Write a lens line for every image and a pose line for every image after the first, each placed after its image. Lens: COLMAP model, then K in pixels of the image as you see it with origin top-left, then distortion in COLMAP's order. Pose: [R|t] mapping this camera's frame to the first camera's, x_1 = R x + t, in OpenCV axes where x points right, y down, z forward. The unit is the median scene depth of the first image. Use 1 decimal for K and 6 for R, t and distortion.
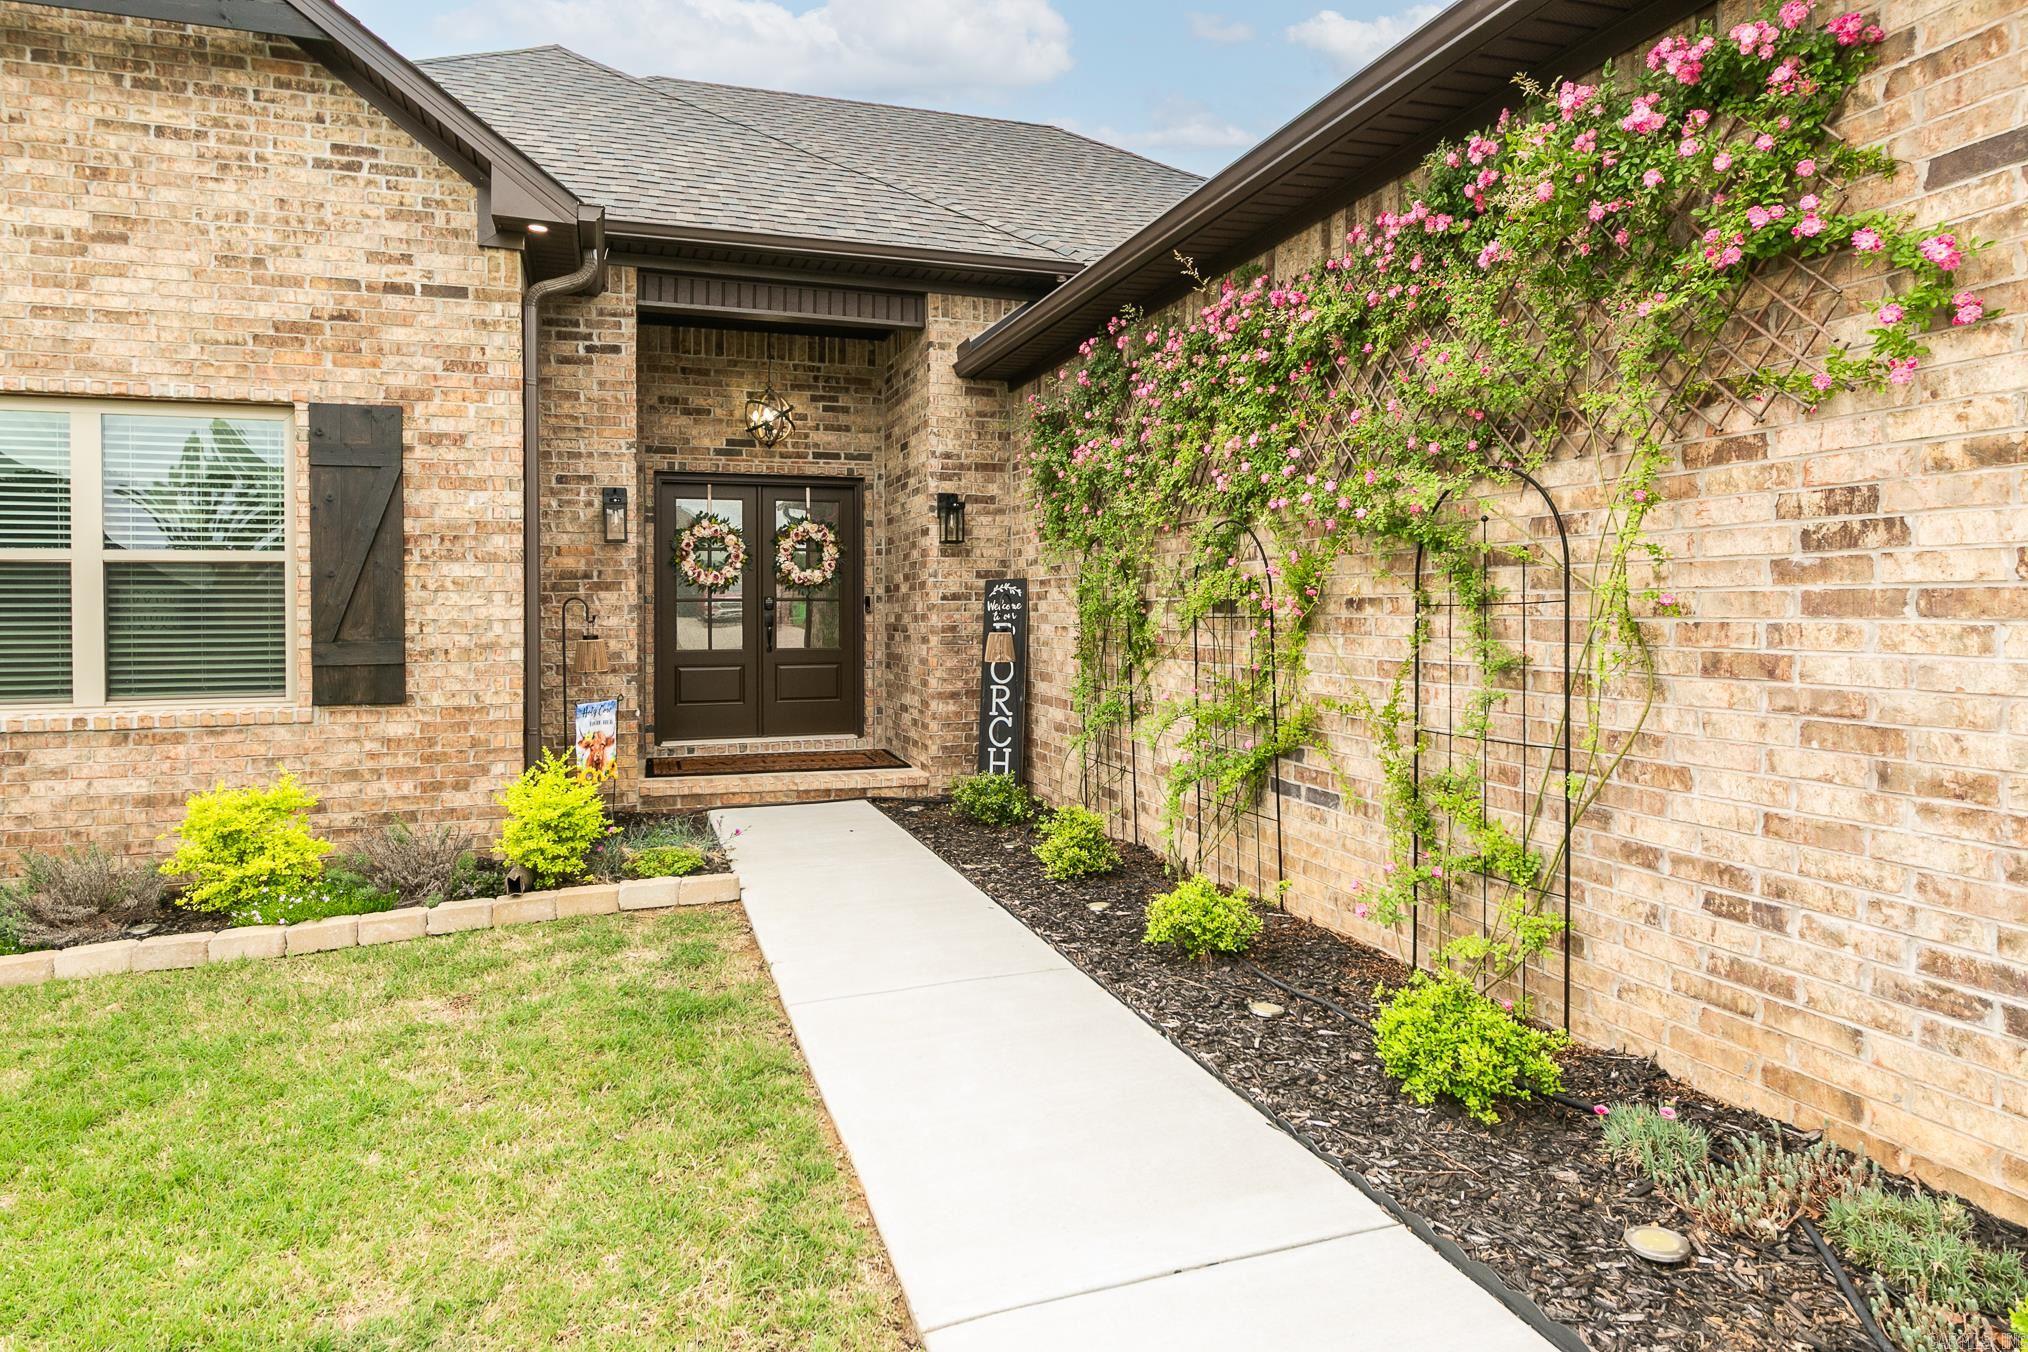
lens RADIAL K [[1107.8, 0, 1013.9], [0, 1107.8, 610.4], [0, 0, 1]] dist [-0.001246, 0.000769]
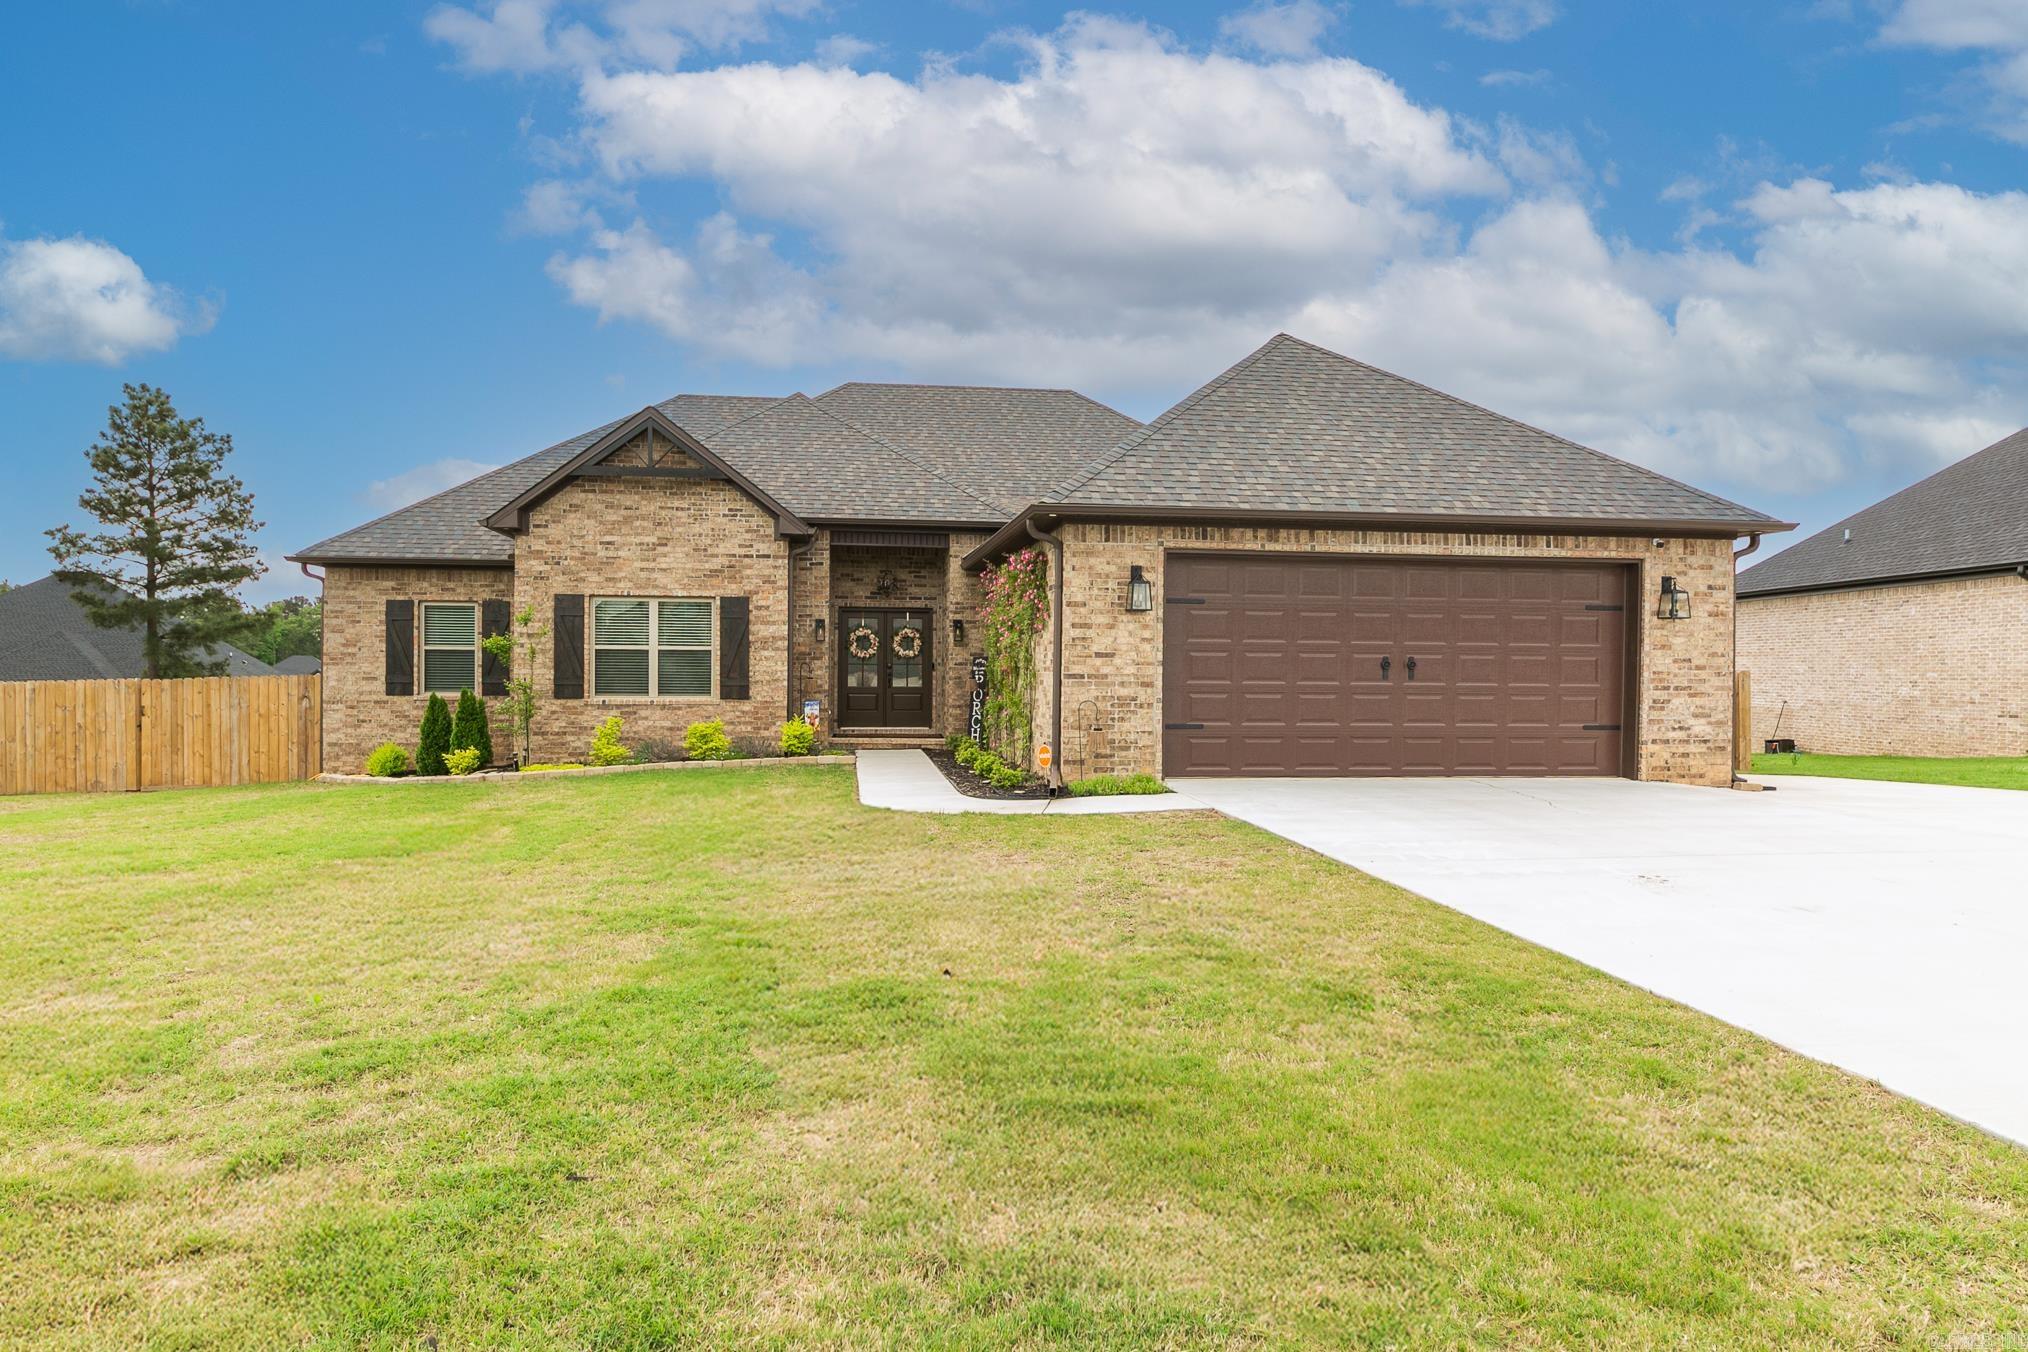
lens RADIAL K [[967.6, 0, 1014.0], [0, 967.6, 676.0], [0, 0, 1]] dist [0.001069, 0.000230]
pose [[0.986542, 0.012949, -0.162994, 0.538378], [-0.012362, 0.999913, 0.004616, 0.003084], [0.163040, -0.002539, 0.986616, -1.363966]]
